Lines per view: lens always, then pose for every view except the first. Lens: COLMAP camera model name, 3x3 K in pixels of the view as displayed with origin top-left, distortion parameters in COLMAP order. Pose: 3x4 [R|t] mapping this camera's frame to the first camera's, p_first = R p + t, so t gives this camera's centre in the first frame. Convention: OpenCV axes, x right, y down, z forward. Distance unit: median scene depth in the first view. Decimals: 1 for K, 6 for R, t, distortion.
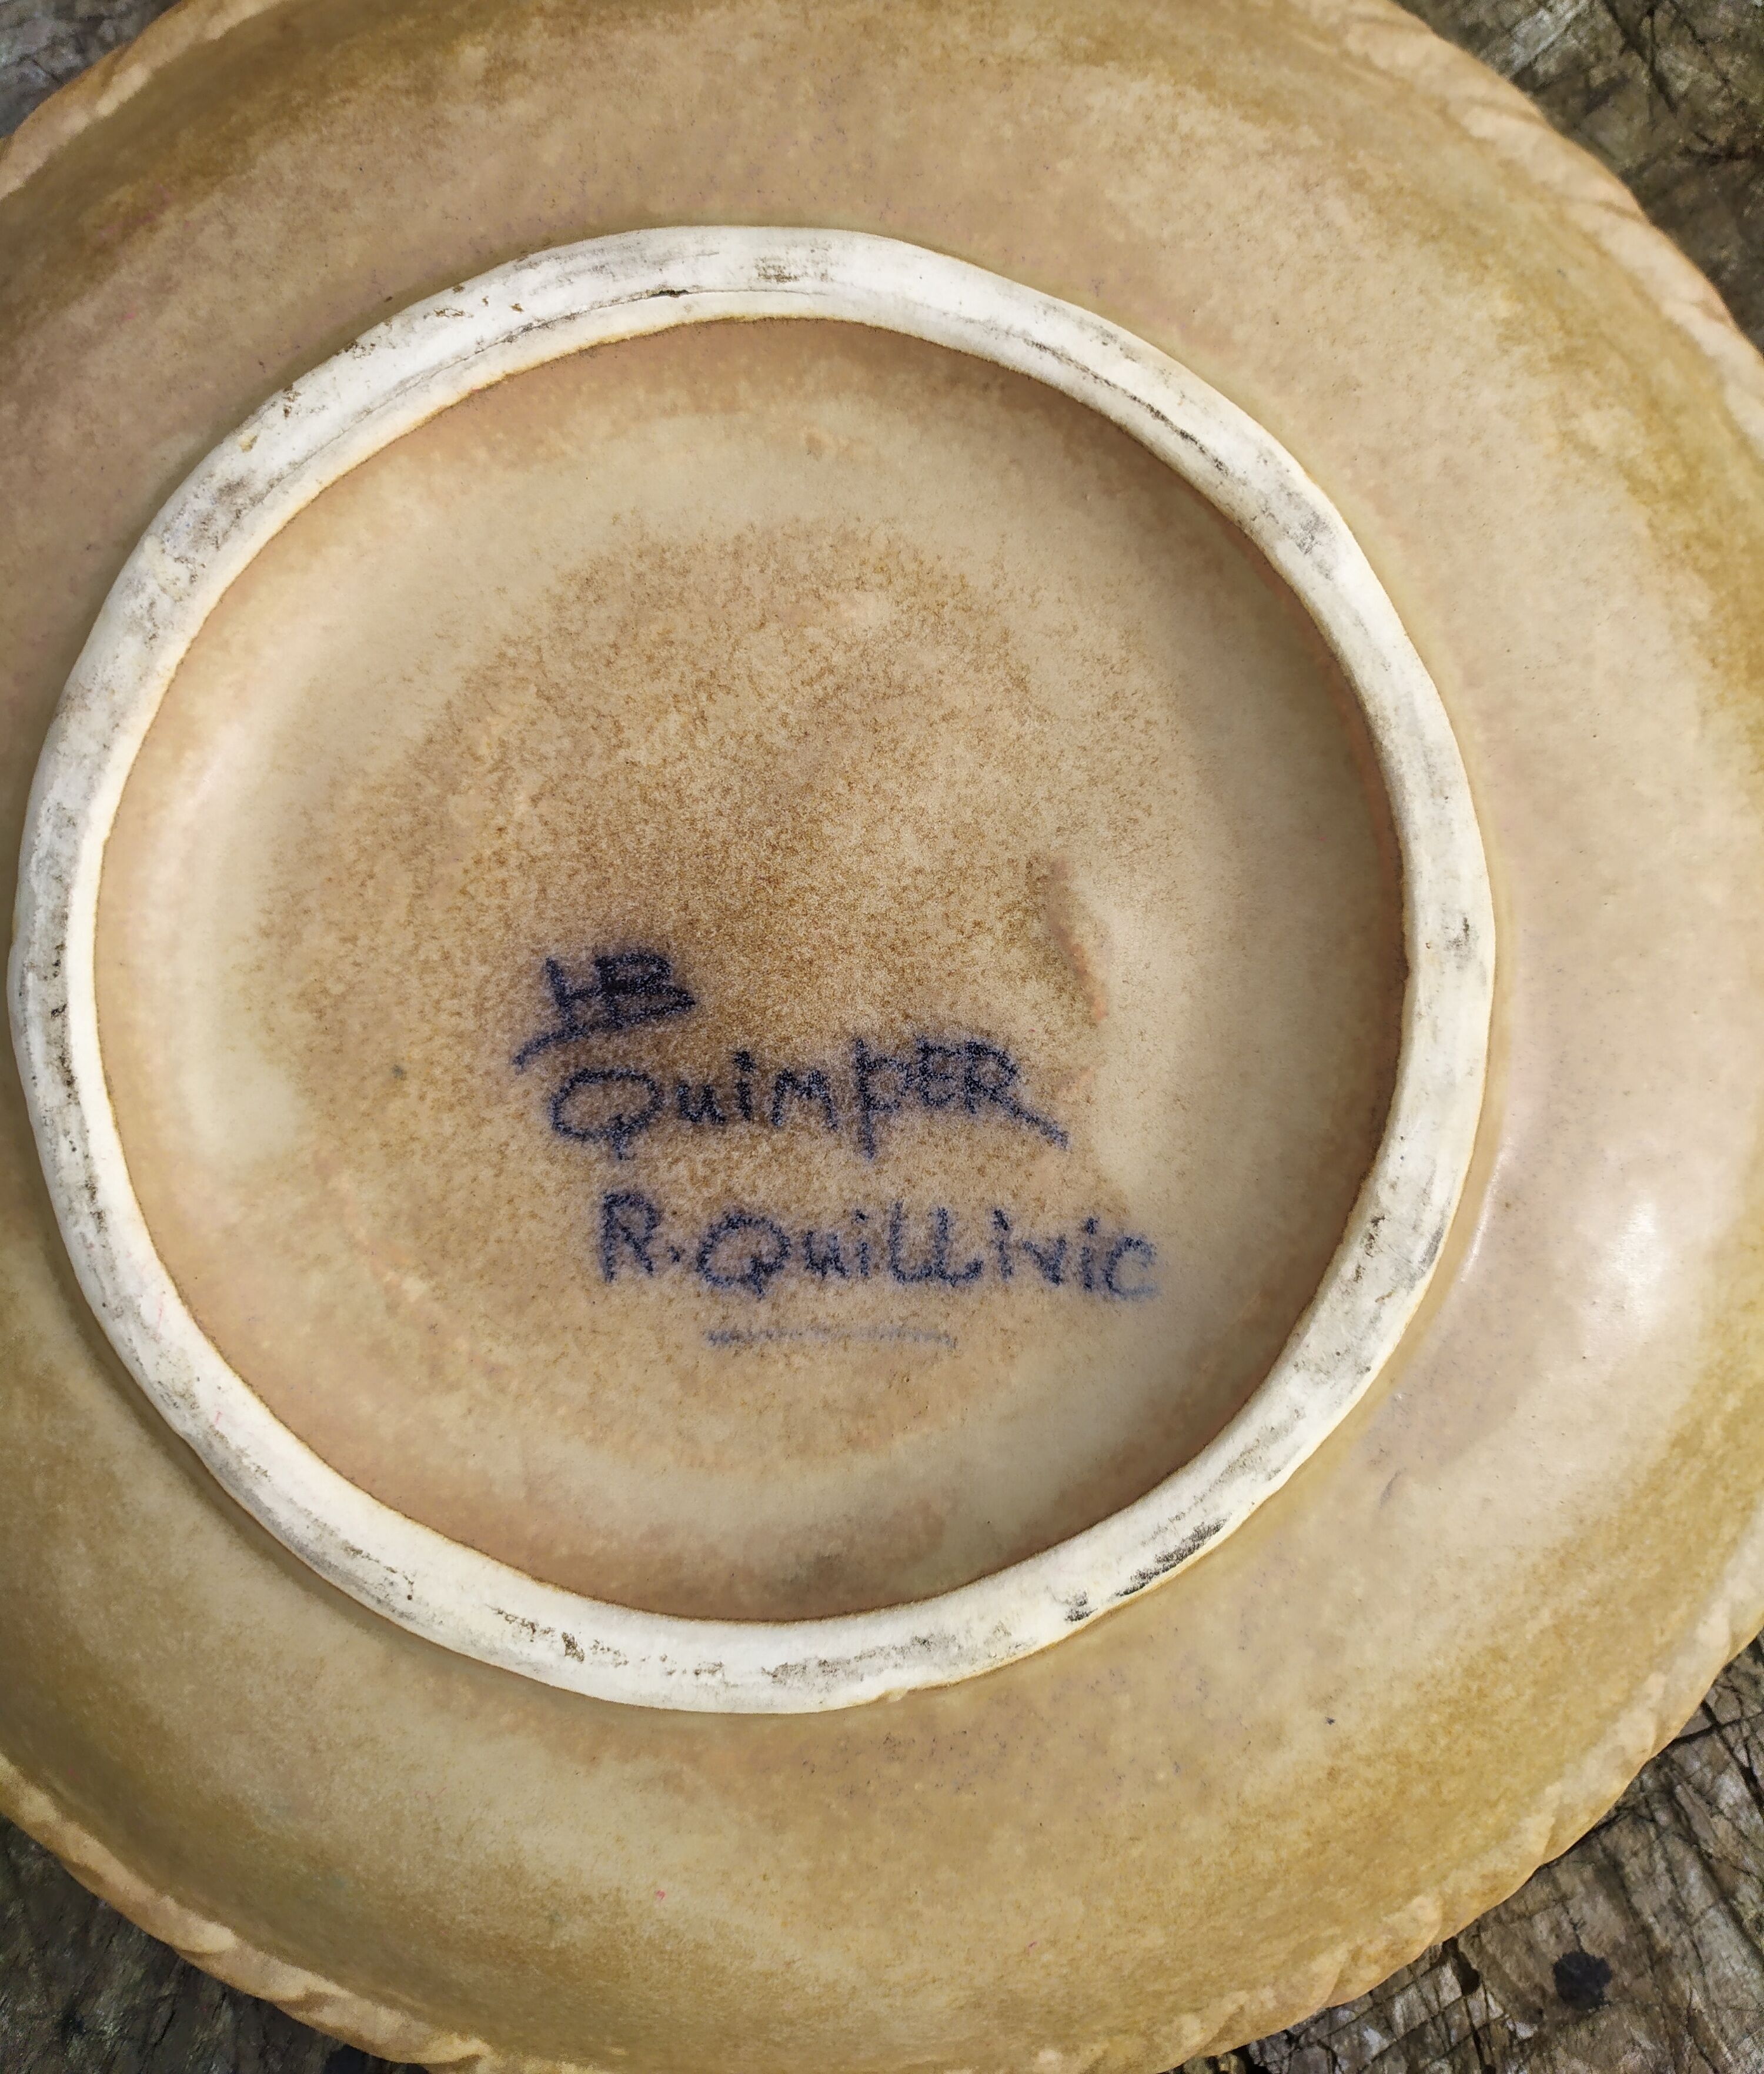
lens RADIAL K [[1874.6, 0, 874.9], [0, 1874.6, 1036.2], [0, 0, 1]] dist [0.009384, -0.023953]
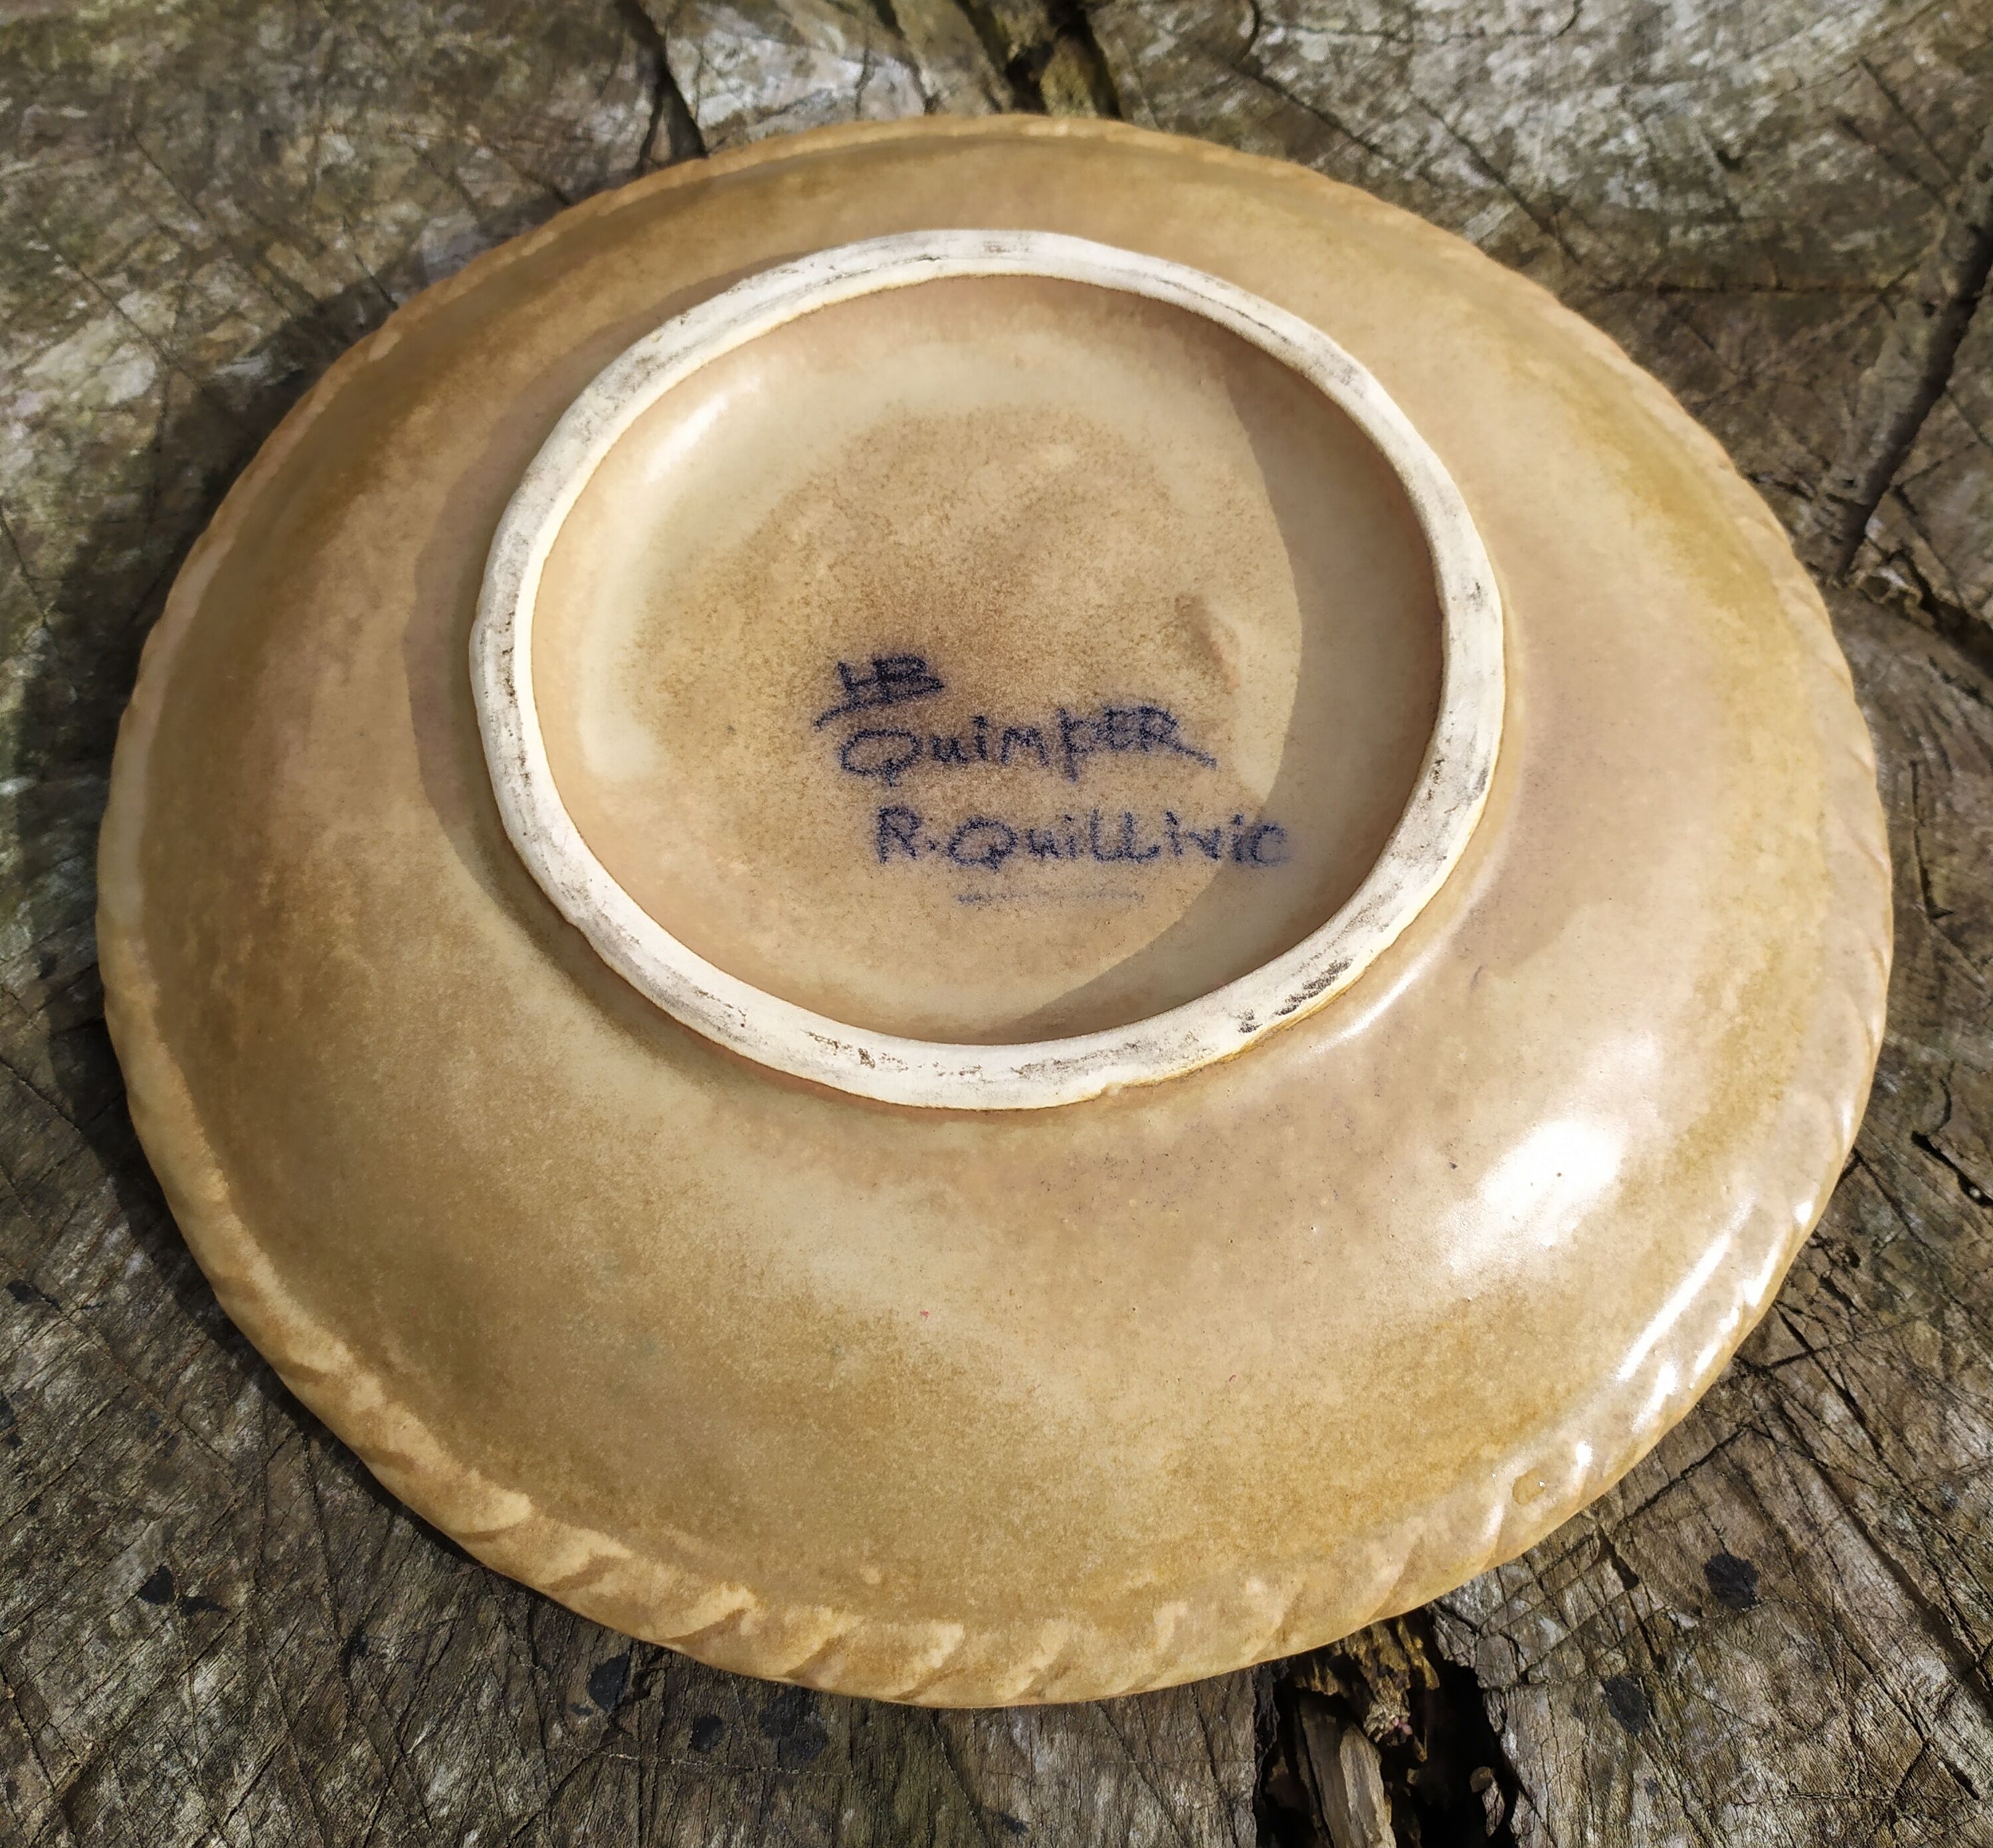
lens RADIAL K [[2161.6, 0, 996.5], [0, 2161.6, 924.0], [0, 0, 1]] dist [0.046260, -0.119403]
pose [[0.999651, -0.015481, 0.021401, -0.094356], [0.023131, 0.904269, -0.426336, 0.832396], [-0.012752, 0.426682, 0.904312, -0.385075]]
